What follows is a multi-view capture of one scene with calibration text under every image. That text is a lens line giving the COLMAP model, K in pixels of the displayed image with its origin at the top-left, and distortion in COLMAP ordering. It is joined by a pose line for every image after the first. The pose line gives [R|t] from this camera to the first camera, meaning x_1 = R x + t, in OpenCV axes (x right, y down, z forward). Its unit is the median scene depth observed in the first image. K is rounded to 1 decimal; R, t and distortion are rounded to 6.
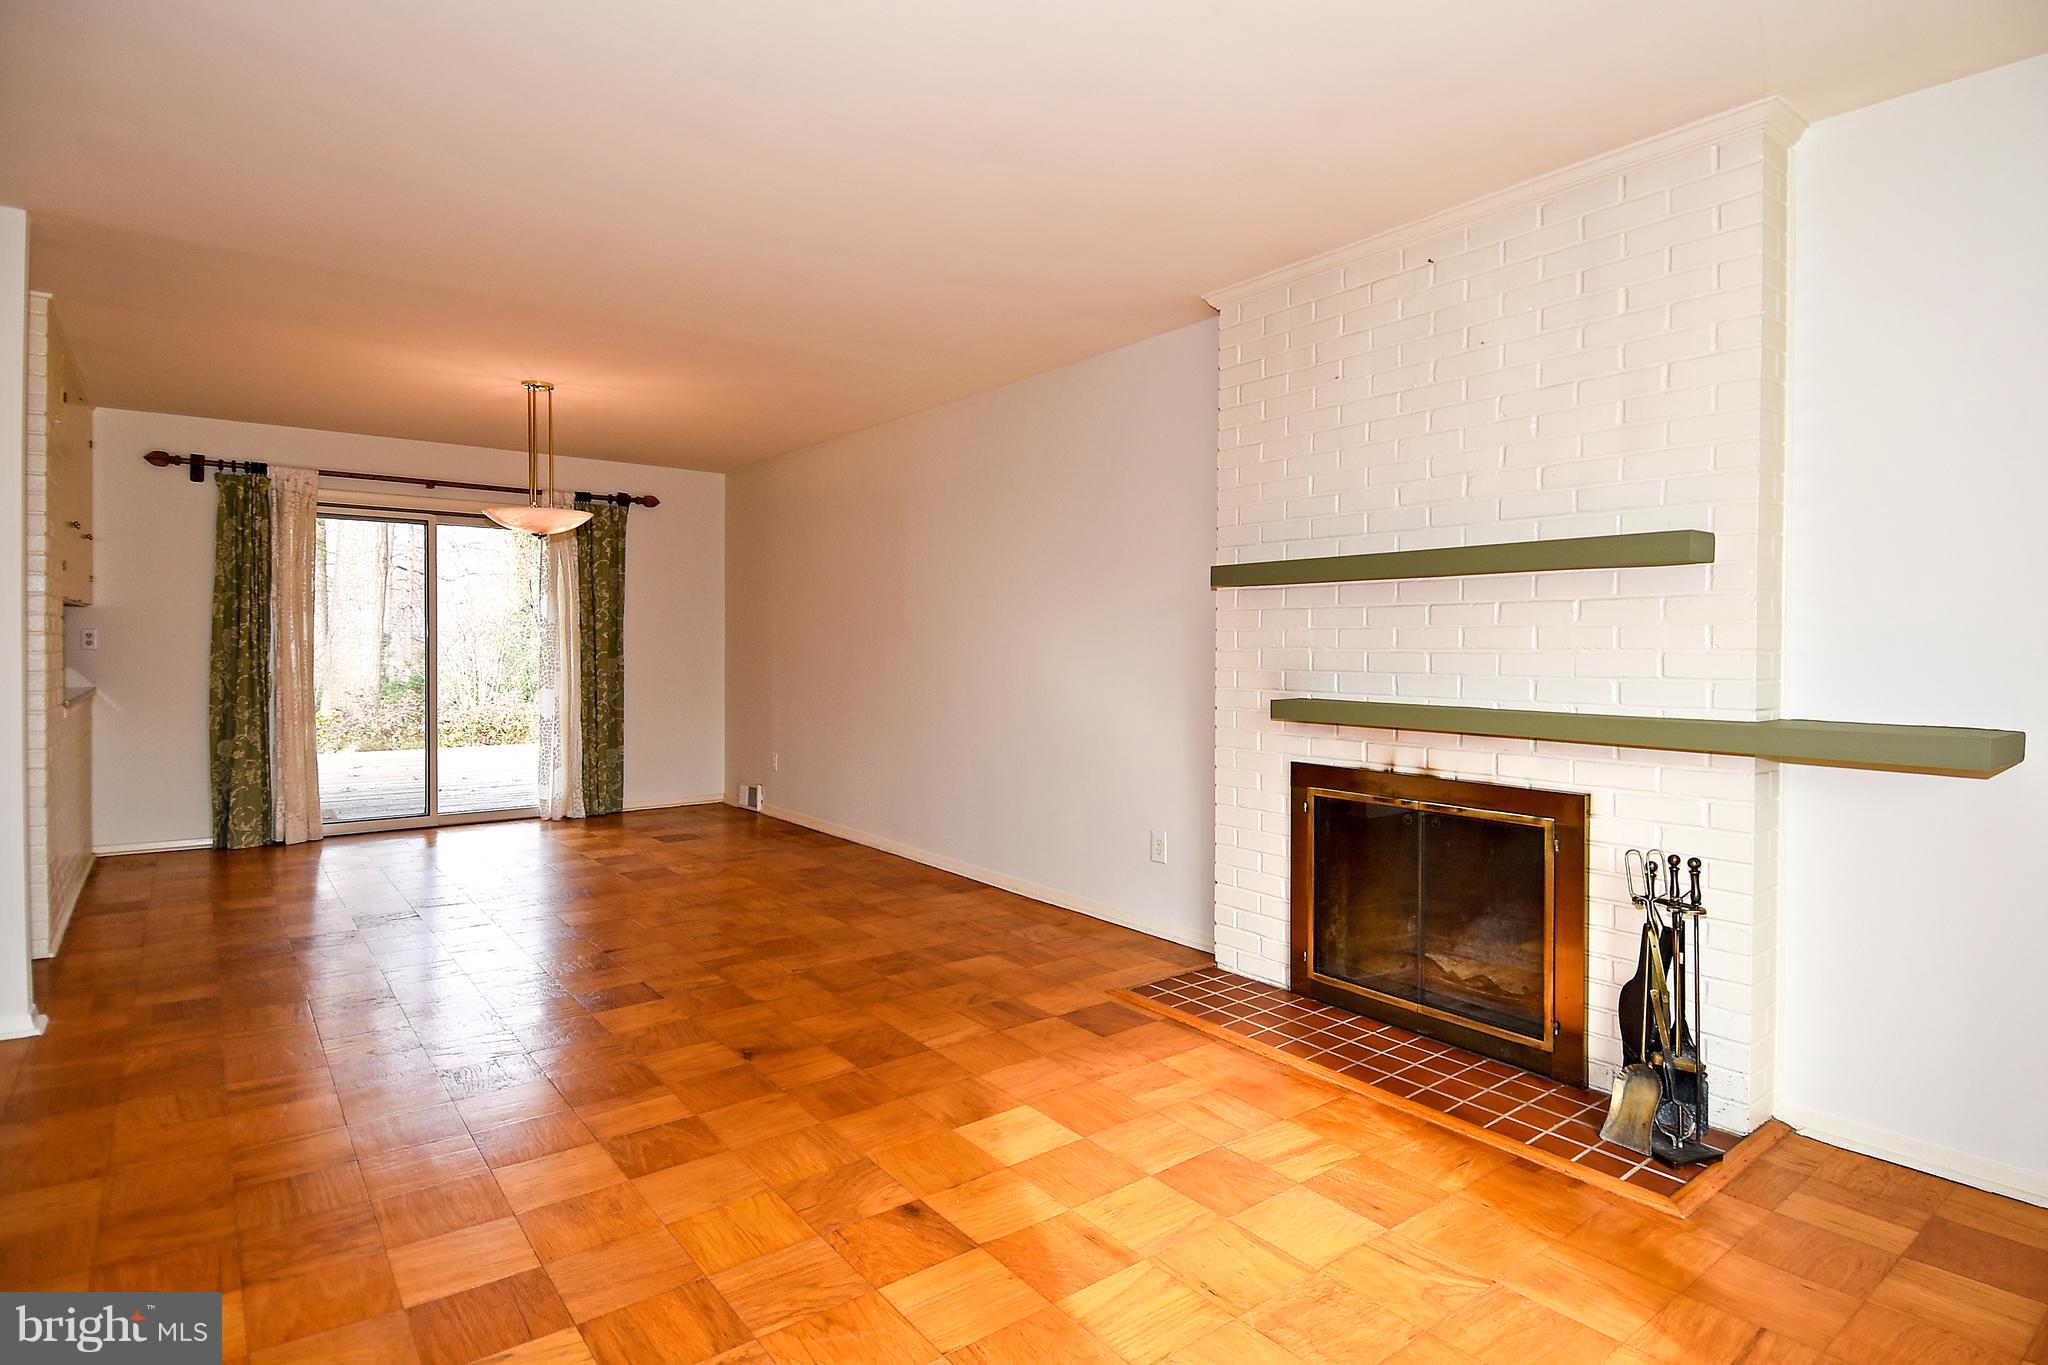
lens RADIAL K [[1062.1, 0, 1074.5], [0, 1062.1, 677.3], [0, 0, 1]] dist [0.054288, -0.060527]
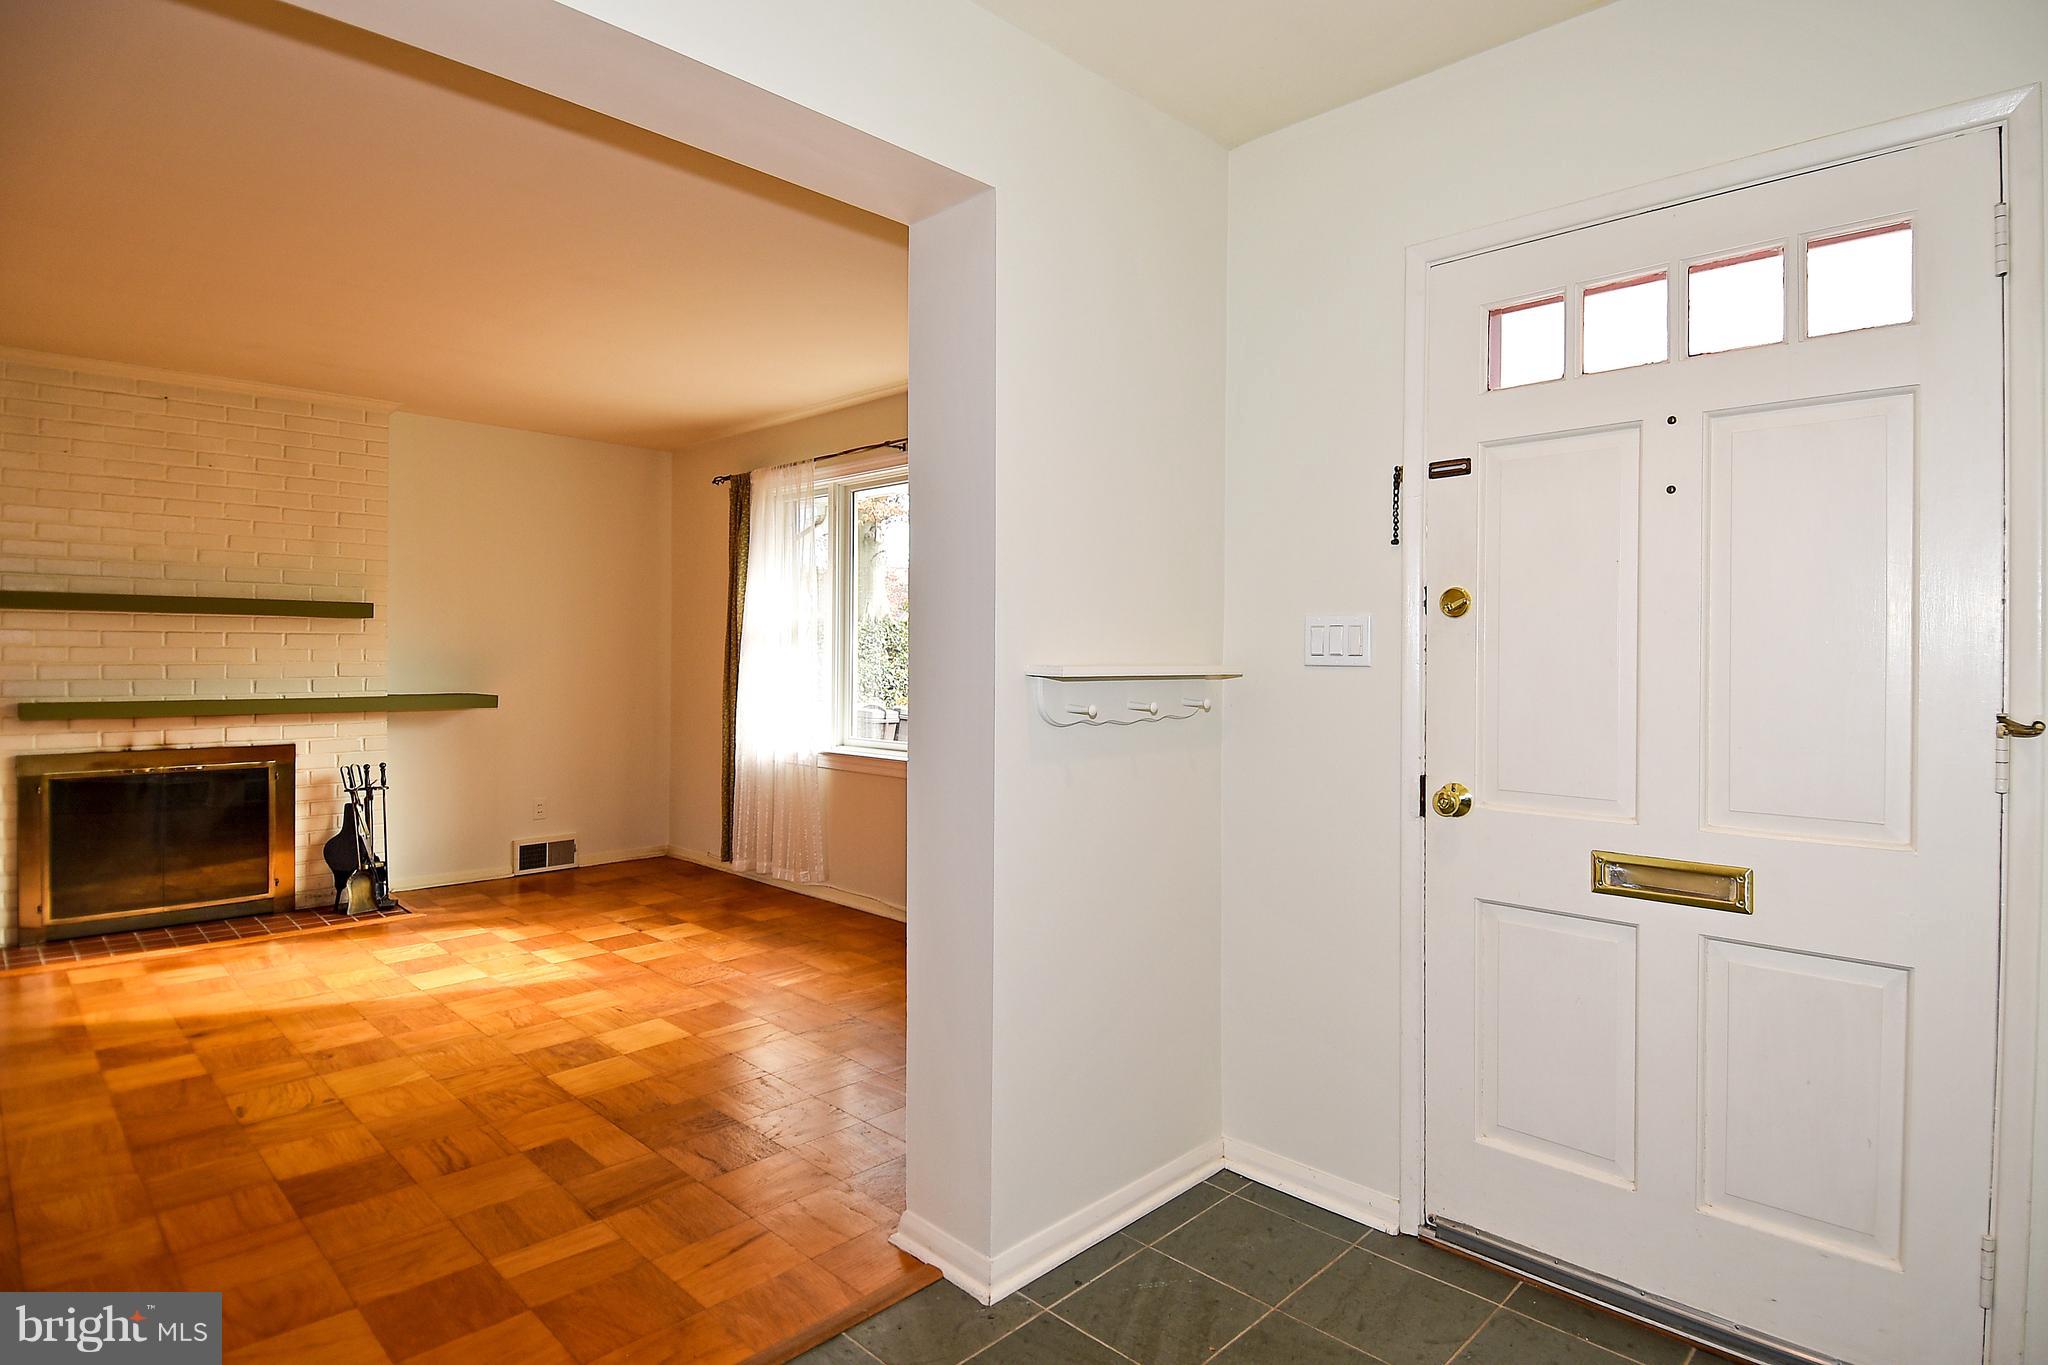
lens RADIAL K [[1076.3, 0, 1040.7], [0, 1076.3, 662.0], [0, 0, 1]] dist [0.048835, -0.052766]
pose [[-0.101676, -0.013452, 0.994727, -0.654871], [0.023019, 0.999609, 0.015871, -0.011578], [-0.994551, 0.024512, -0.101327, -0.020930]]
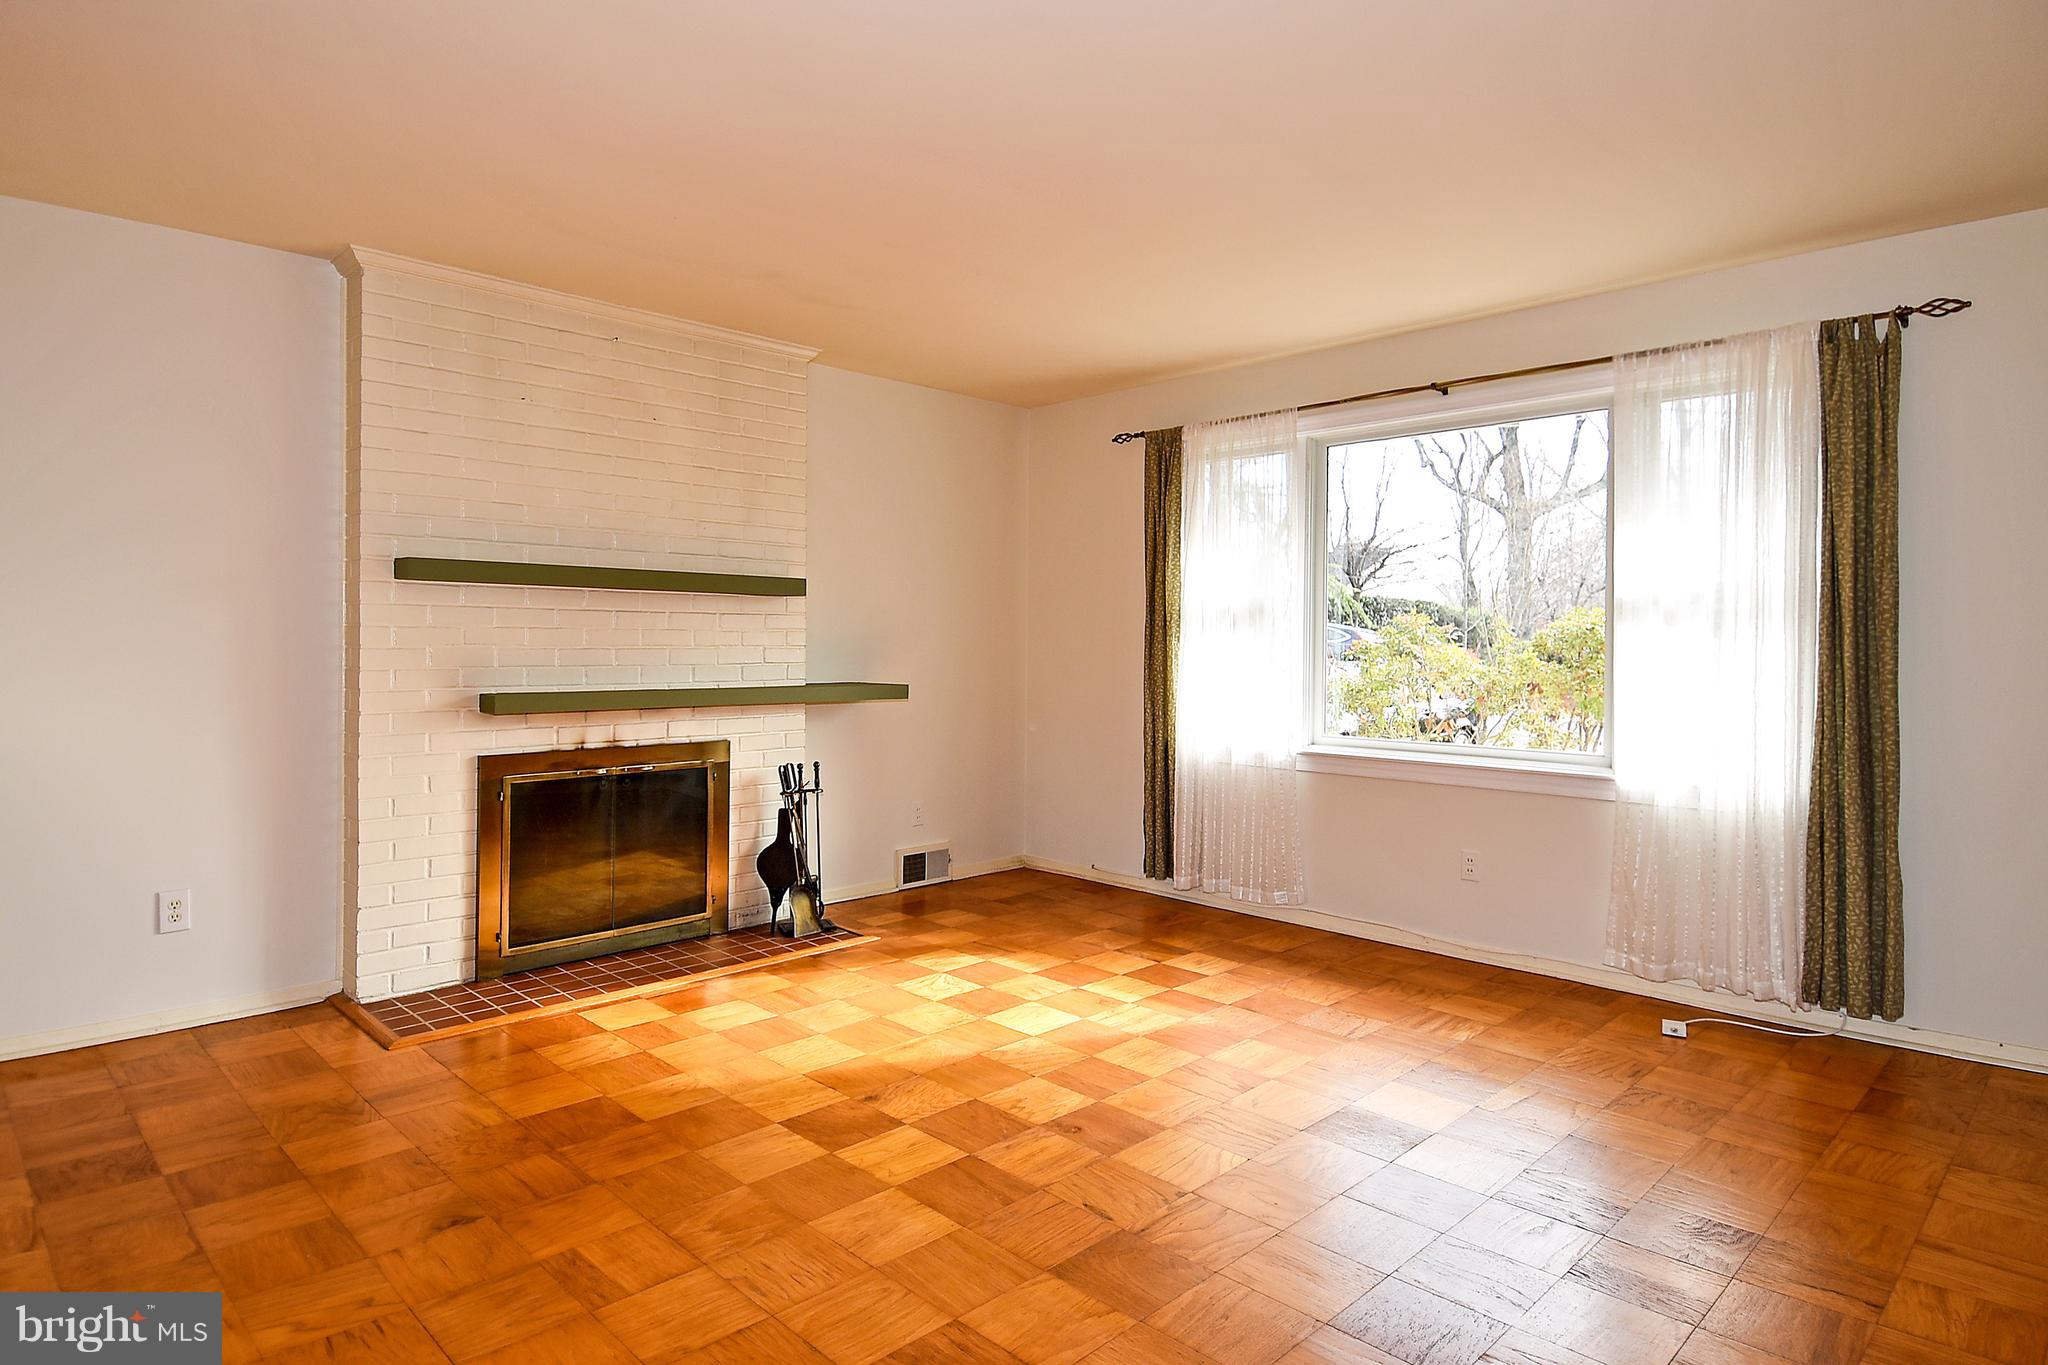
lens RADIAL K [[1142.7, 0, 970.7], [0, 1142.7, 646.8], [0, 0, 1]] dist [0.062883, -0.065702]
pose [[-0.068418, -0.010461, 0.997602, -0.544640], [0.023029, 0.999662, 0.012062, -0.016481], [-0.997391, 0.023799, -0.068154, 0.348511]]
